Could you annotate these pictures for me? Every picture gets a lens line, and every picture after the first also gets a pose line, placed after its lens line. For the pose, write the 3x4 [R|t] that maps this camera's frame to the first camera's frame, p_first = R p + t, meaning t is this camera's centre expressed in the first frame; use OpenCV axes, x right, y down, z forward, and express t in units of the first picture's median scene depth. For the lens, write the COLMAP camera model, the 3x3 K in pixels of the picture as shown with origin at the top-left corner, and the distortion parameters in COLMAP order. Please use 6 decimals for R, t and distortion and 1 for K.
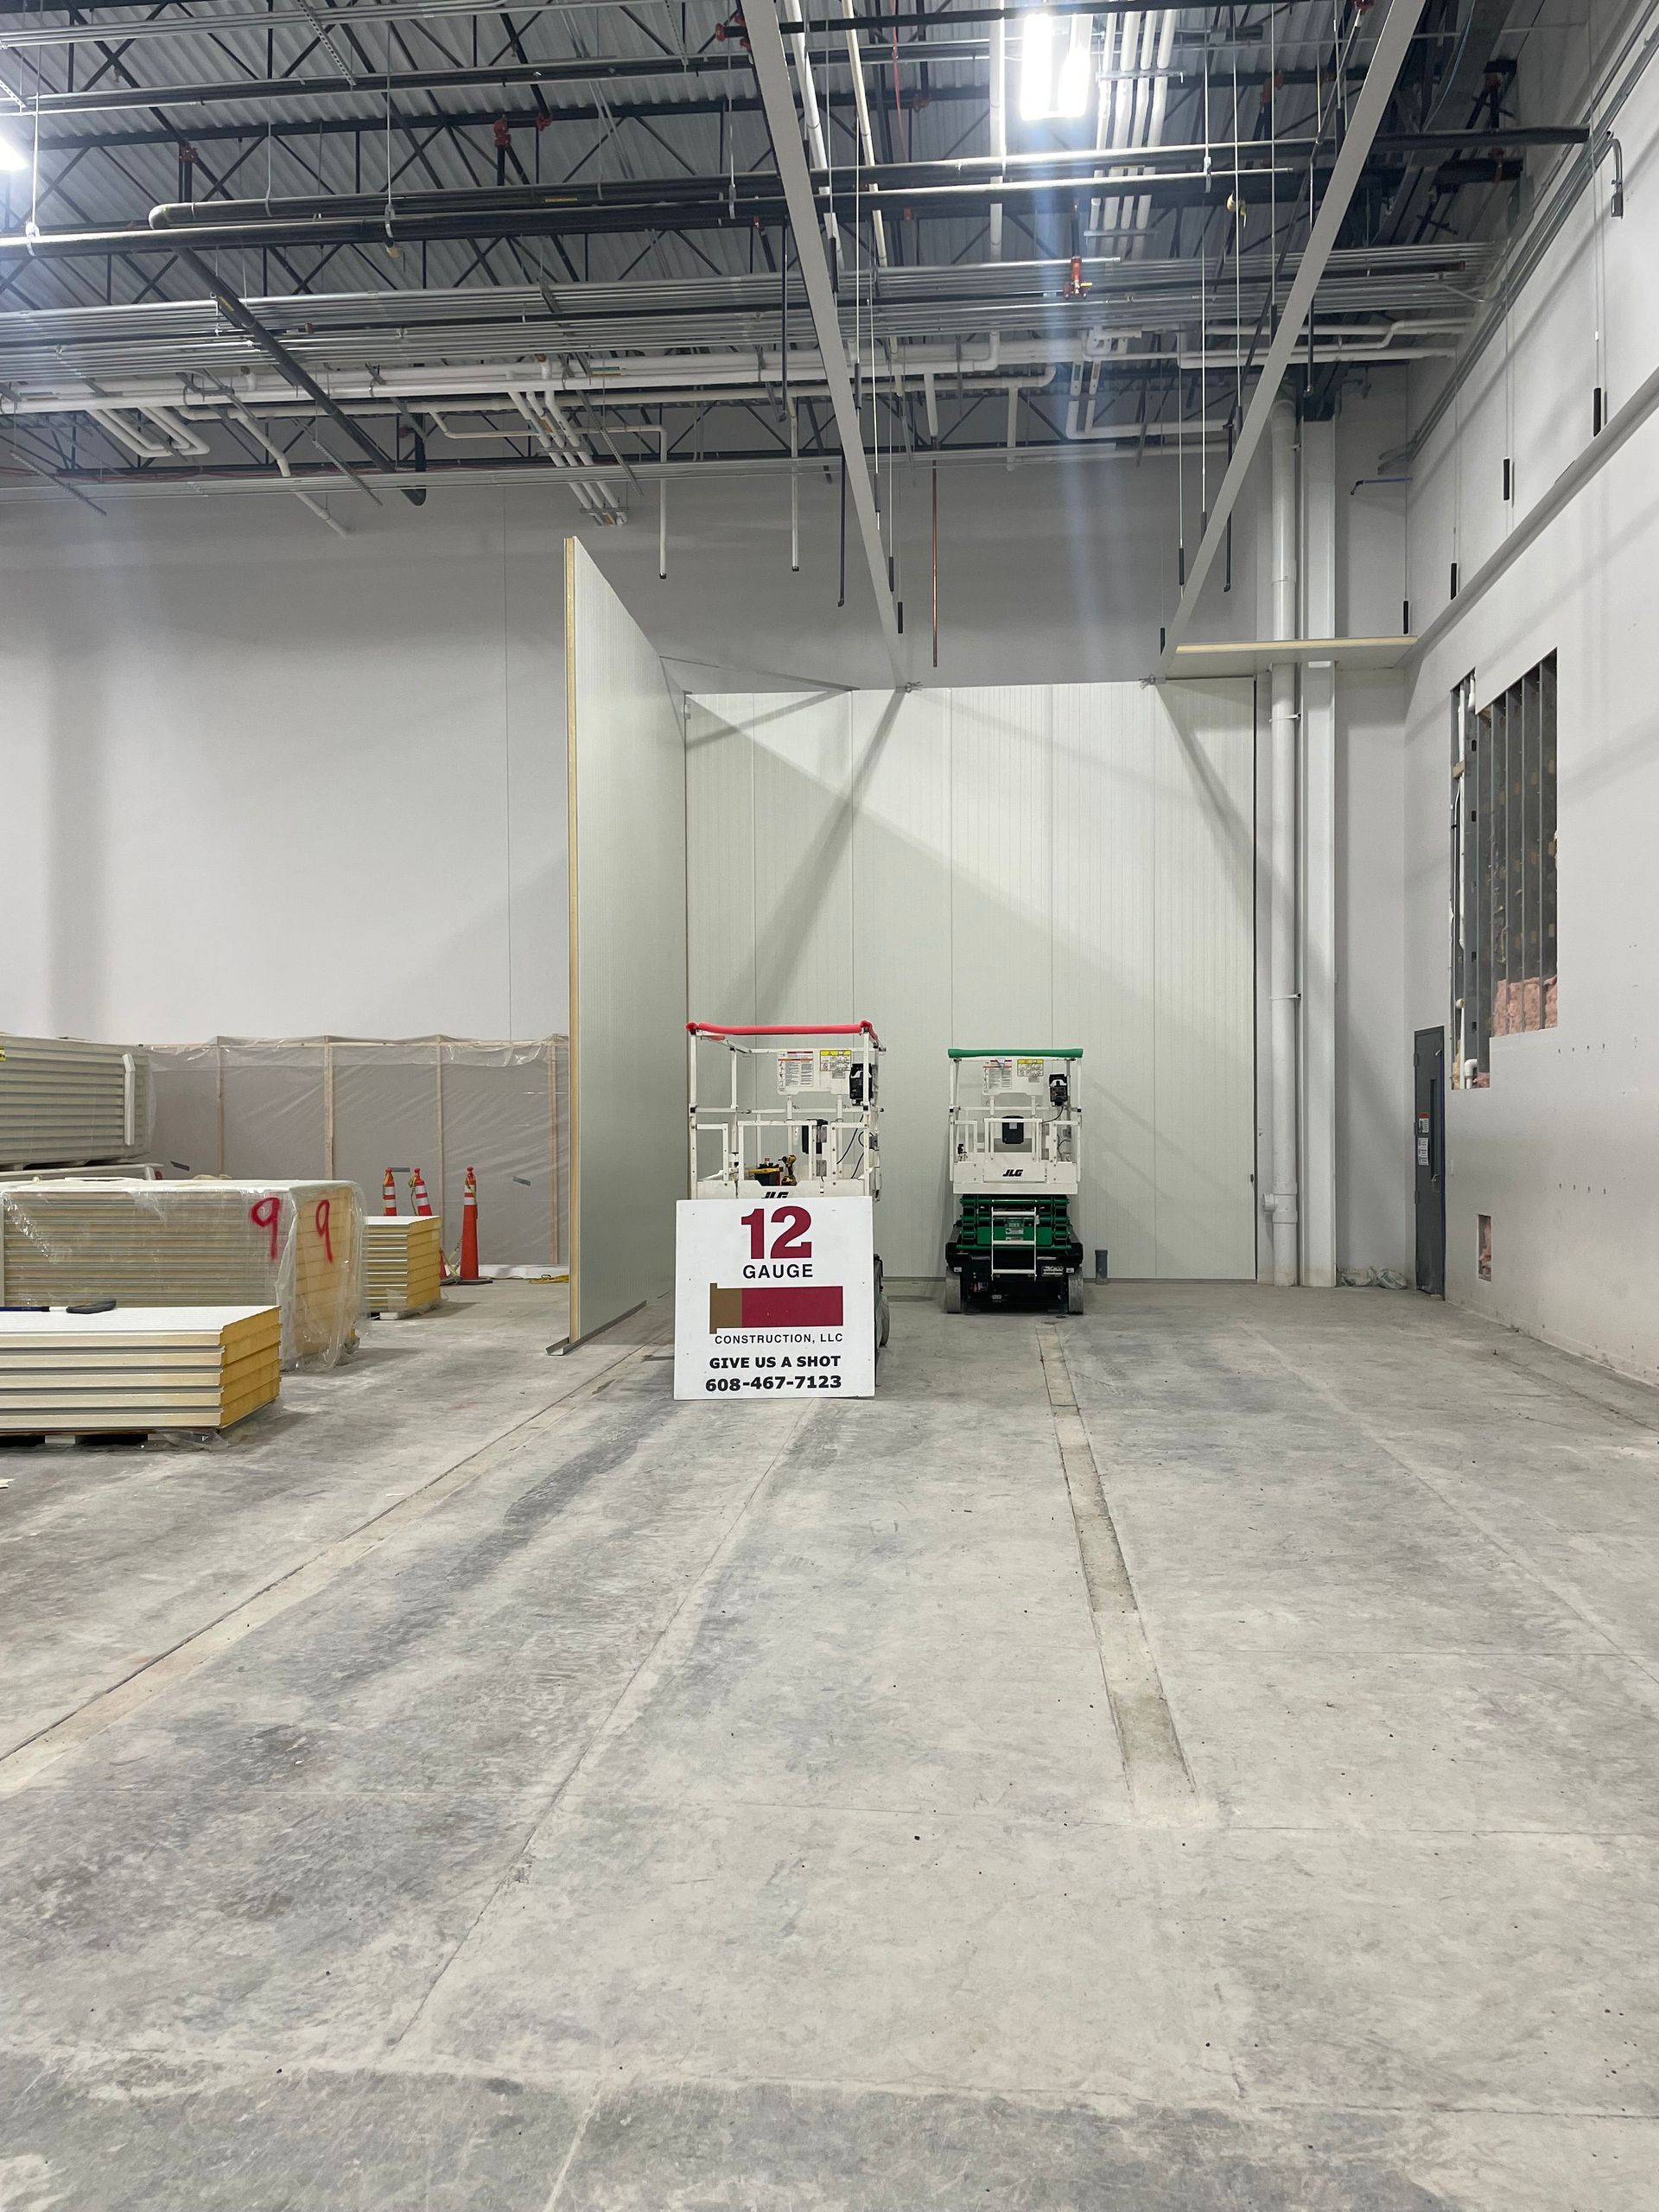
lens RADIAL K [[1711.9, 0, 838.4], [0, 1711.9, 1105.3], [0, 0, 1]] dist [0.094615, -0.124545]
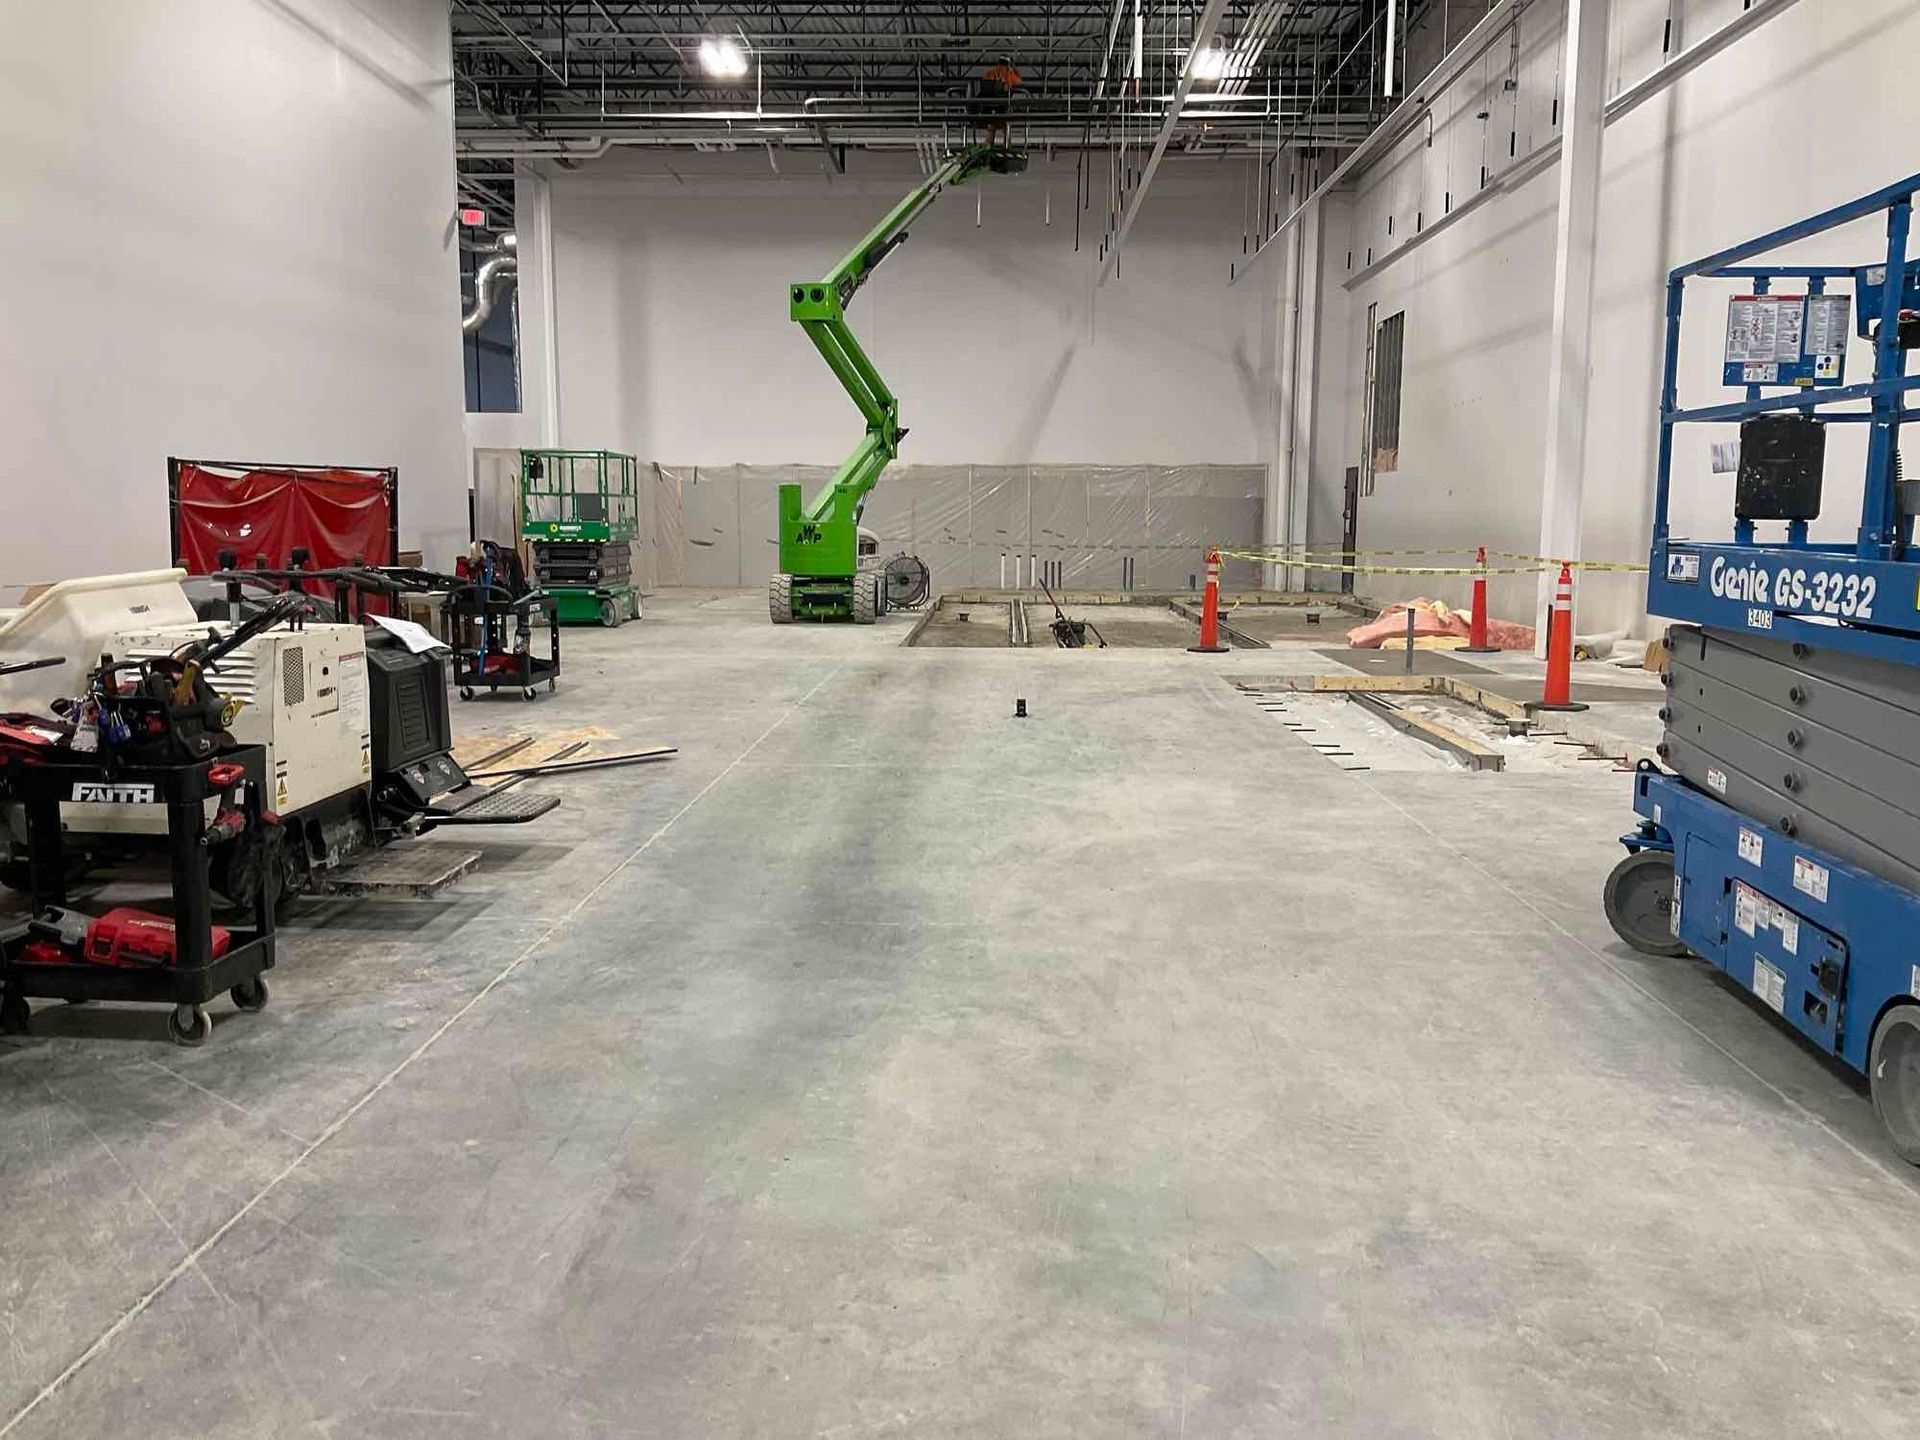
lens RADIAL K [[1631.8, 0, 945.2], [0, 1631.8, 732.7], [0, 0, 1]] dist [0.030162, -0.032918]
pose [[0.998266, 0.000392, 0.058858, -0.289963], [-0.008544, 0.990352, 0.138314, 0.004800], [-0.058236, -0.138577, 0.988638, -1.055306]]
